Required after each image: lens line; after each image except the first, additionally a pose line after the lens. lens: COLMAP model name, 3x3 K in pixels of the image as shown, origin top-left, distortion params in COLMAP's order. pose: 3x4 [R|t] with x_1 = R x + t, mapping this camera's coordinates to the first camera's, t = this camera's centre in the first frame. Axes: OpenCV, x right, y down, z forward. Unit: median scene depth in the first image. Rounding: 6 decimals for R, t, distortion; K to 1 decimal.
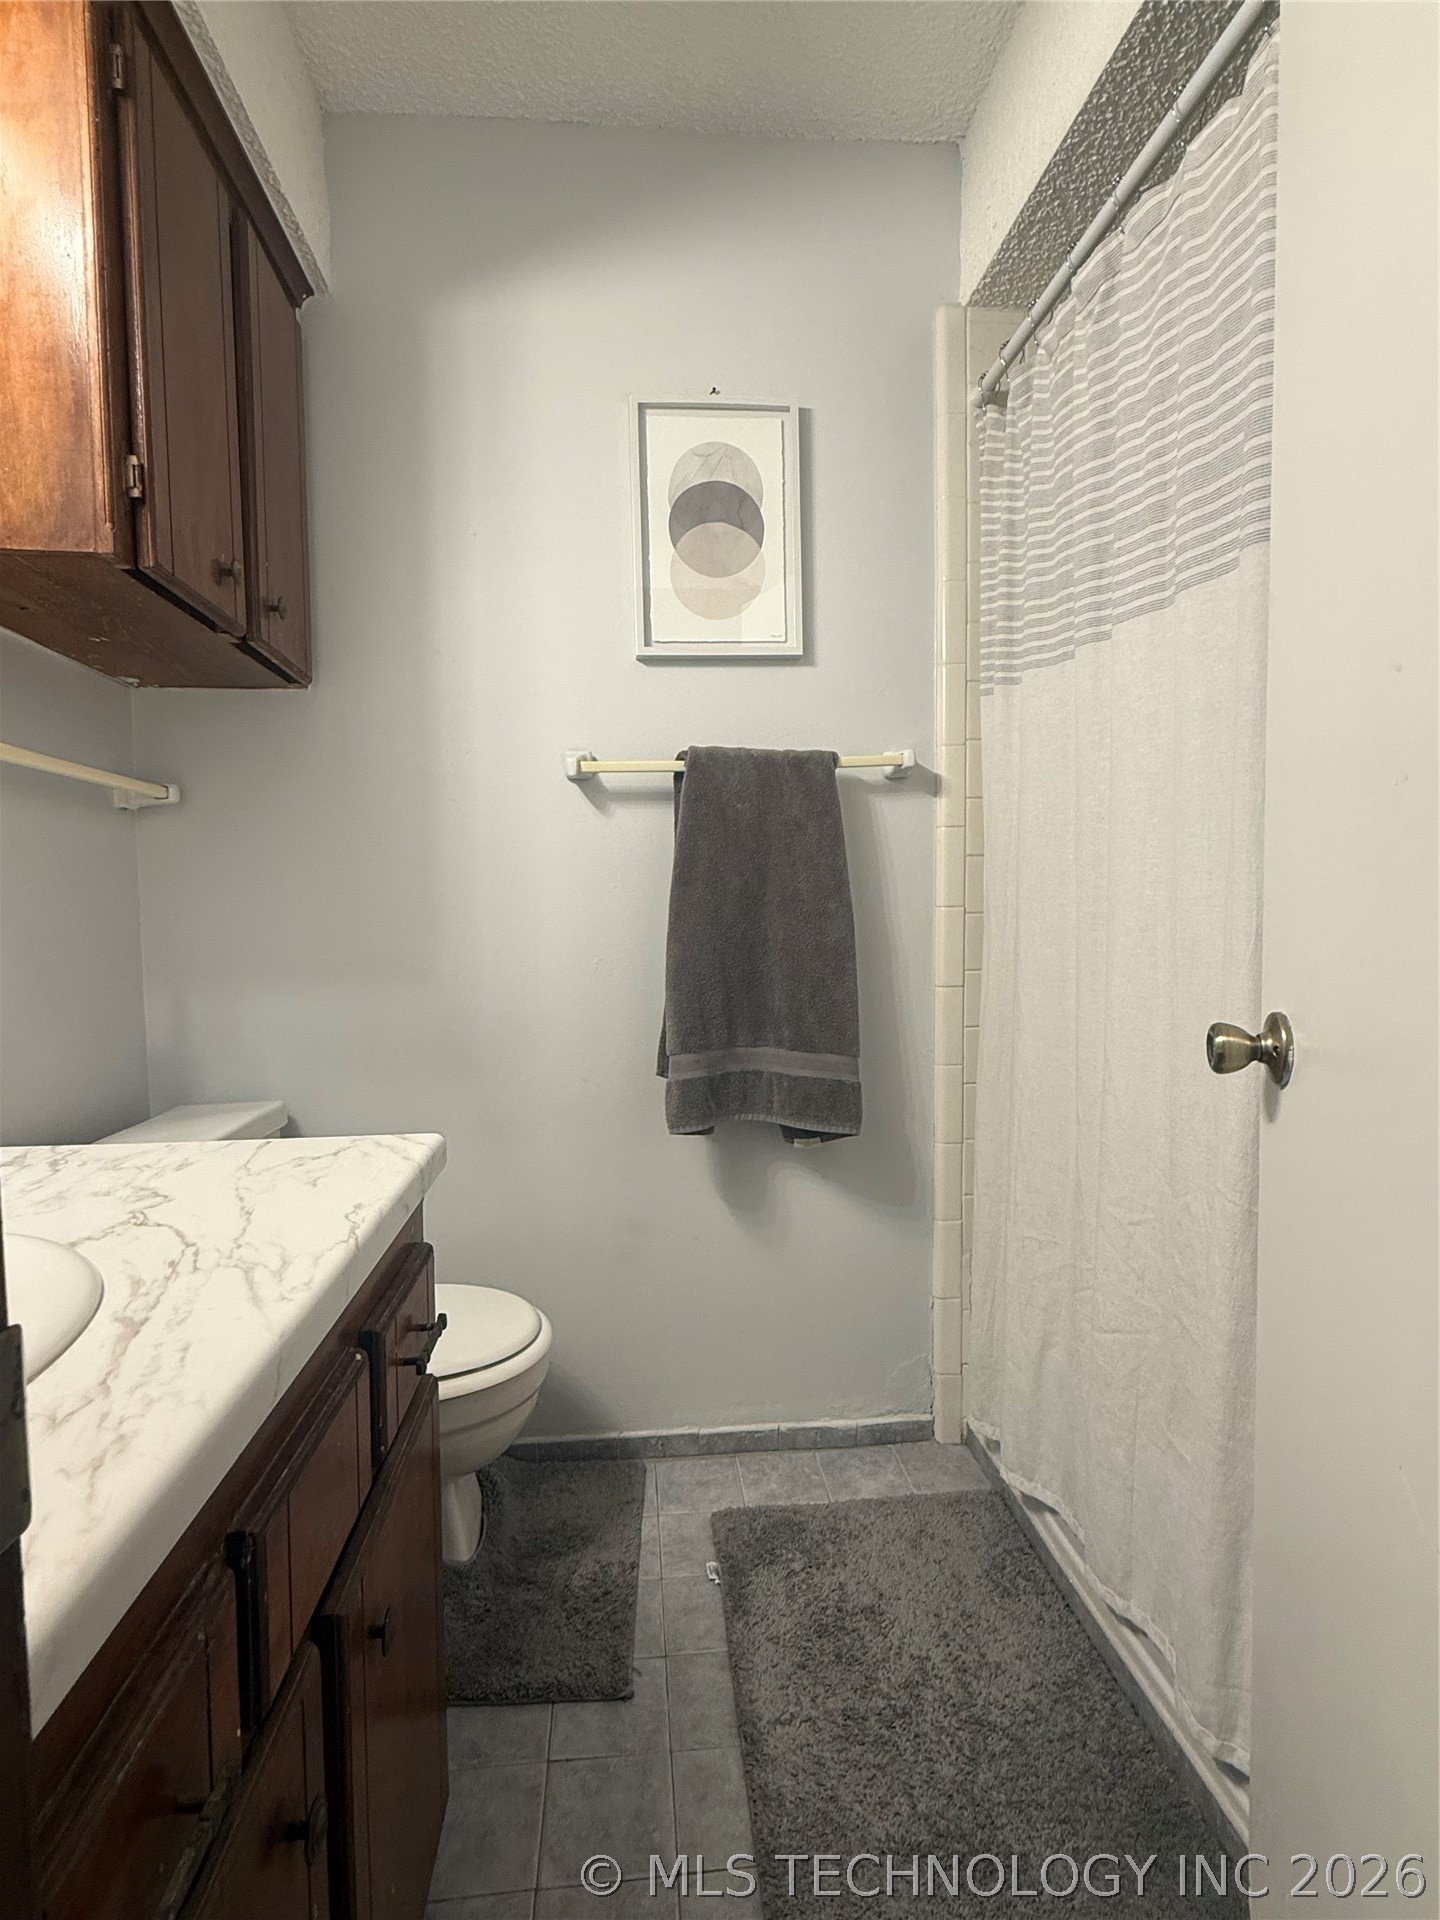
lens RADIAL K [[1026.7, 0, 720.0], [0, 1026.7, 960.0], [0, 0, 1]] dist [-0.001069, -0.001866]
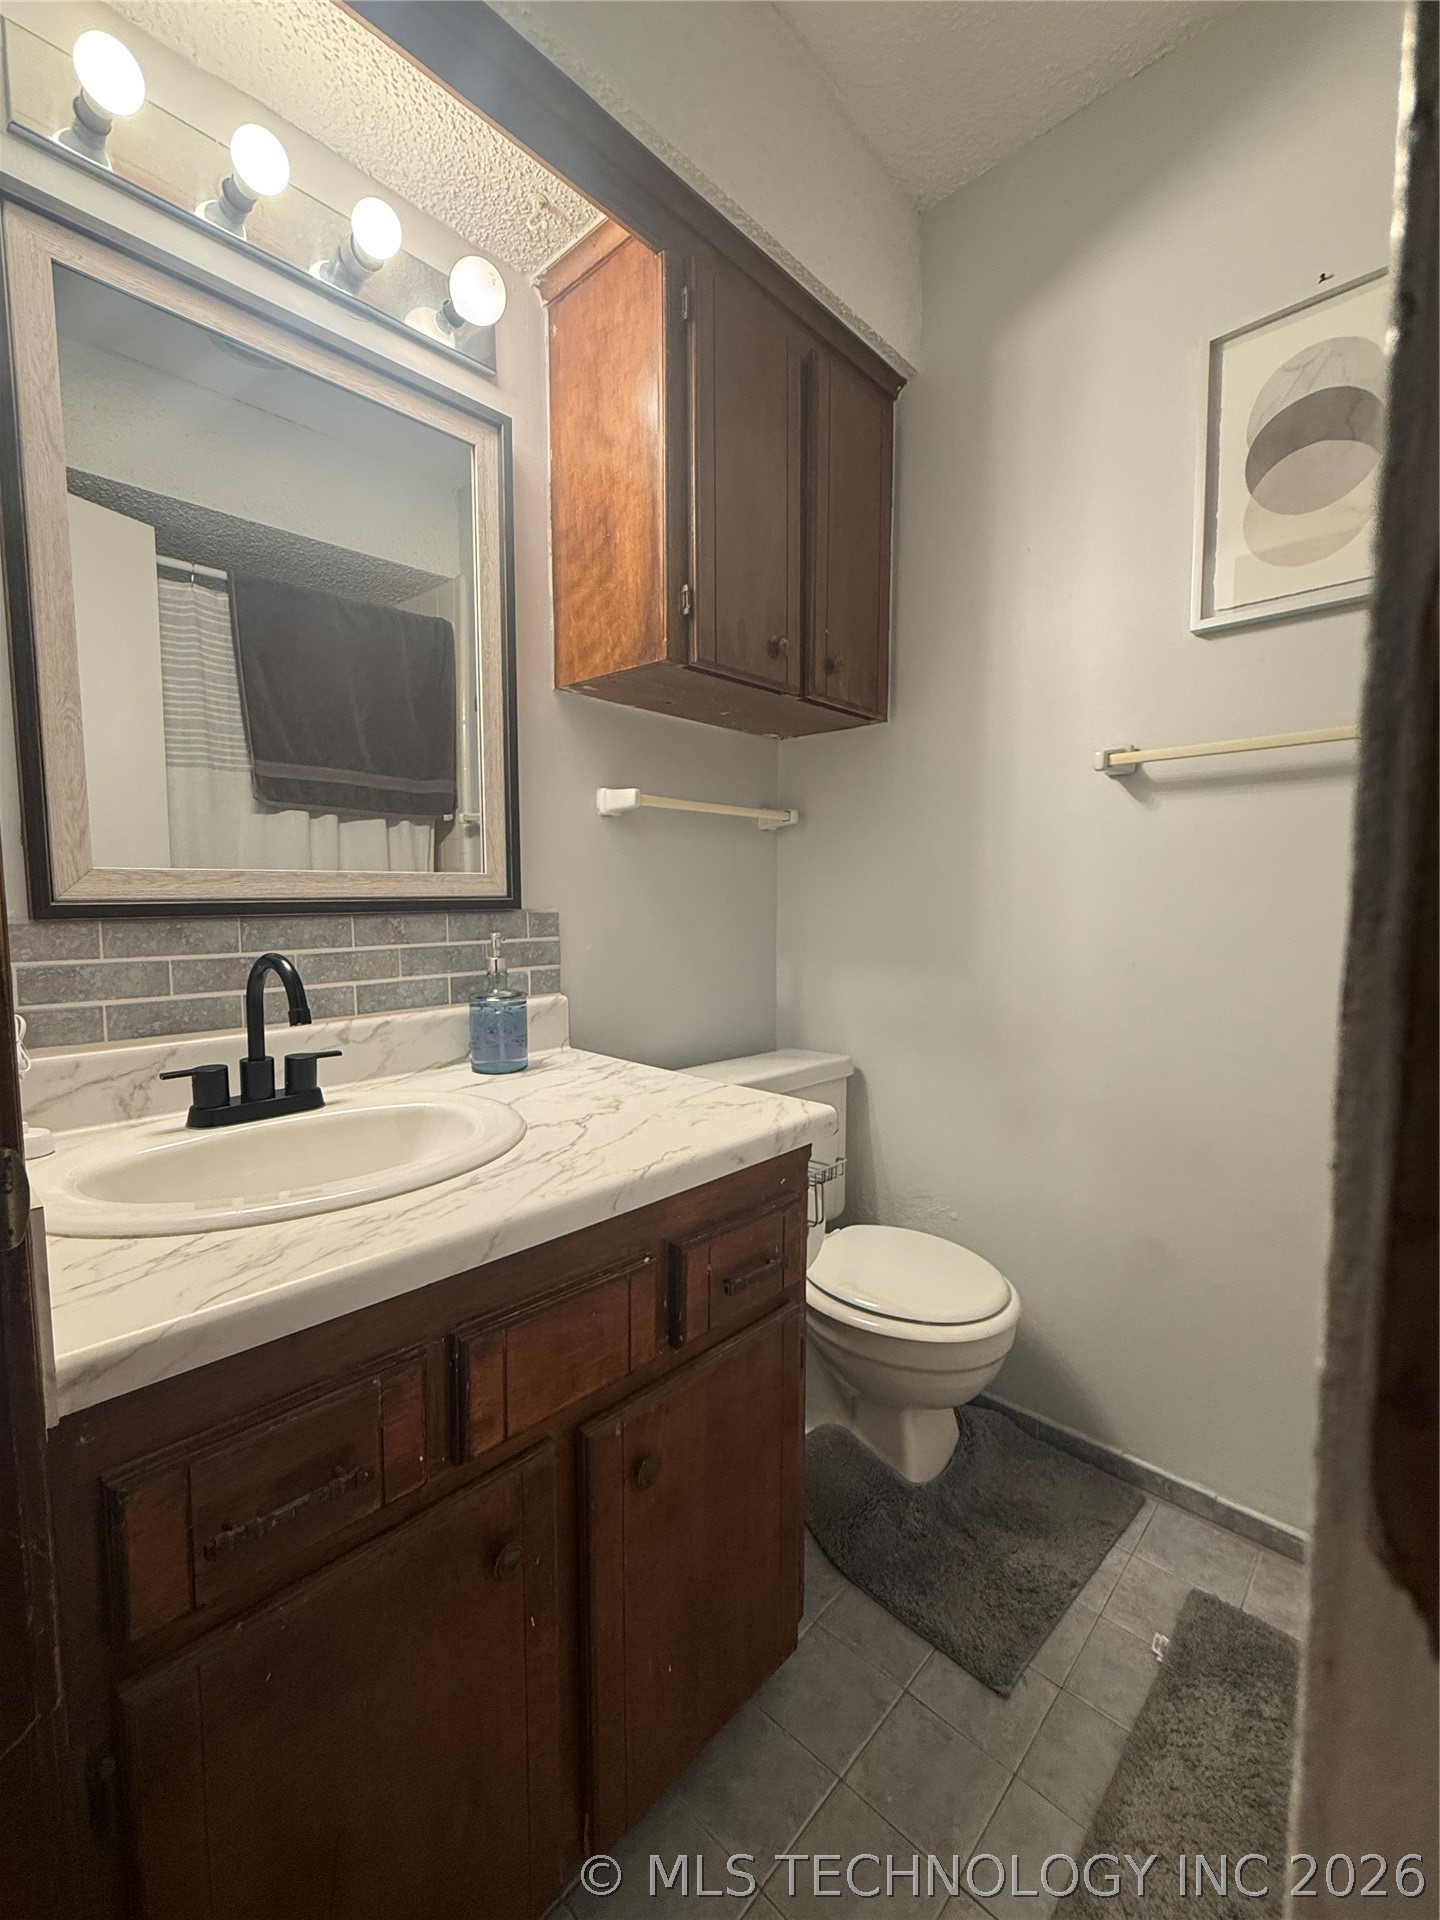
lens RADIAL K [[872.1, 0, 720.0], [0, 872.1, 960.0], [0, 0, 1]] dist [-0.001472, -0.000696]
pose [[0.613766, 0.075294, -0.785889, 0.325183], [-0.046078, 0.997161, 0.059549, -0.039396], [0.788142, -0.000337, 0.615494, 0.226478]]
